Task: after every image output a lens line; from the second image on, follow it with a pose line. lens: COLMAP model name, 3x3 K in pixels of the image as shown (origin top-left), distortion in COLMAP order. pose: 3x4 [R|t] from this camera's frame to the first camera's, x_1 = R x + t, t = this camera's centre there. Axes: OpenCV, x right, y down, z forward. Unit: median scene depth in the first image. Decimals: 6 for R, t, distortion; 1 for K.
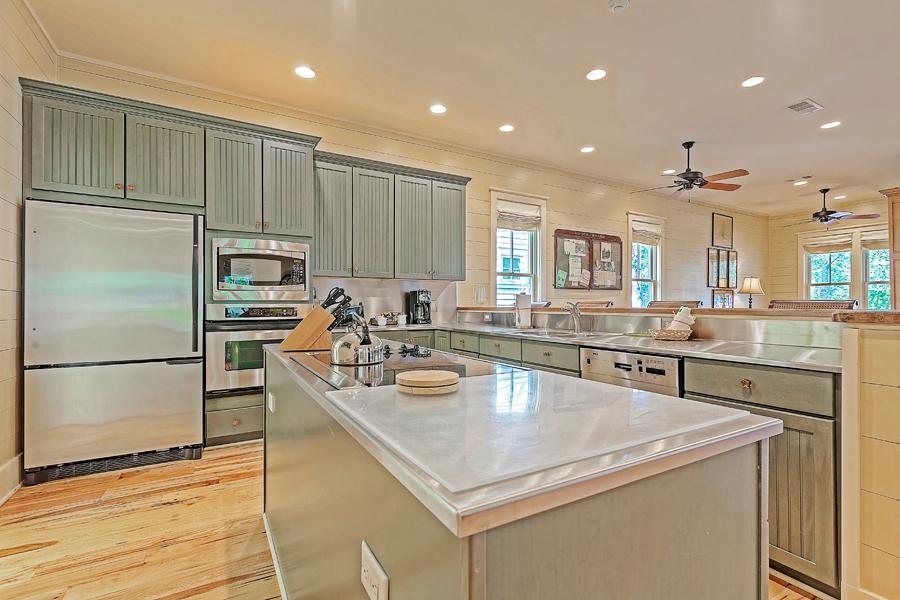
lens RADIAL K [[411.6, 0, 451.9], [0, 411.6, 300.8], [0, 0, 1]] dist [0.002232, -0.000382]
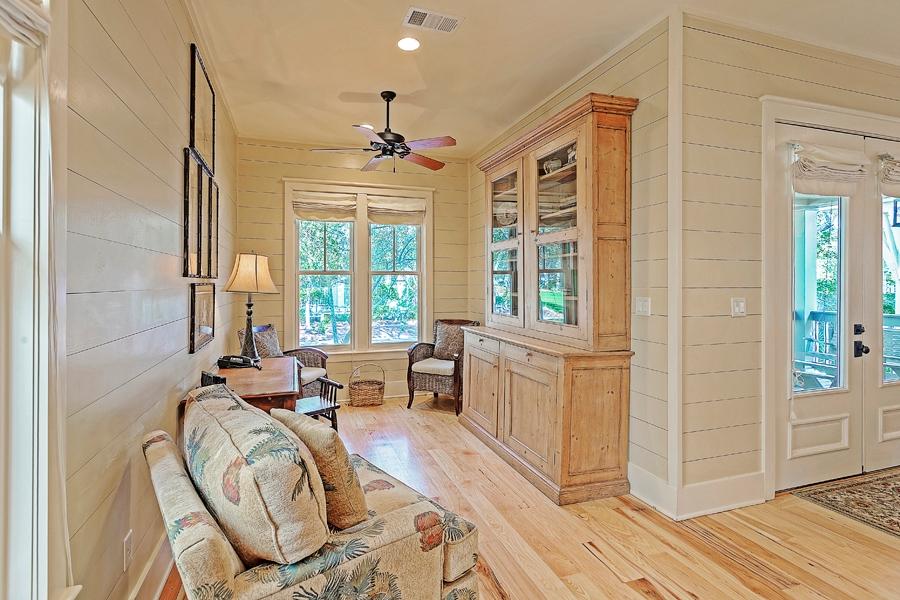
lens RADIAL K [[432.1, 0, 426.2], [0, 432.1, 281.2], [0, 0, 1]] dist [0.002337, 0.000021]
pose [[0.227055, -0.001523, 0.973881, 0.410034], [-0.009575, 0.999947, 0.003796, -0.038651], [-0.973835, -0.010186, 0.227029, 0.891890]]
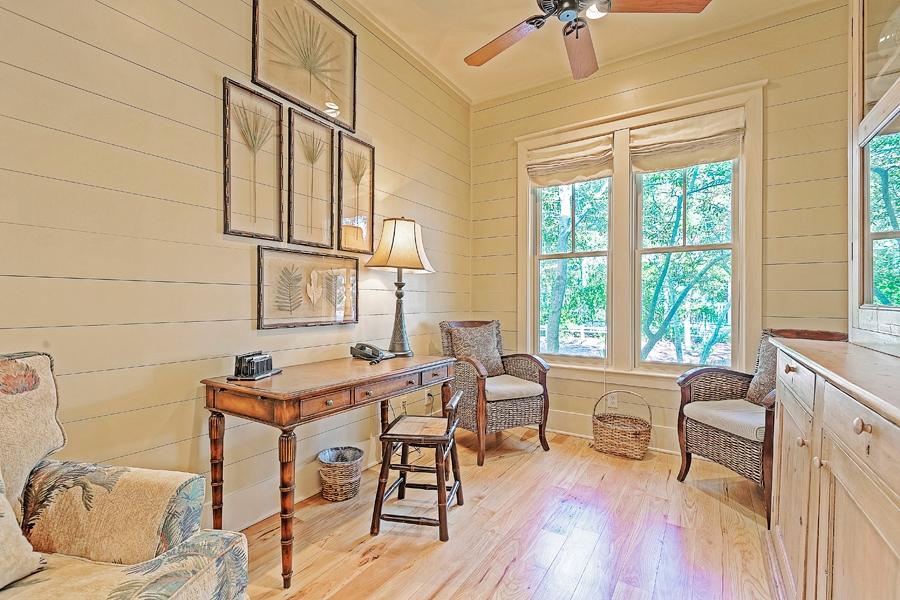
lens RADIAL K [[411.6, 0, 453.5], [0, 411.6, 303.5], [0, 0, 1]] dist [0.002232, -0.000382]
pose [[0.890238, 0.001032, 0.455494, 0.758828], [-0.008660, 0.999855, 0.014659, 0.009074], [-0.455412, -0.016995, 0.890118, 0.835455]]
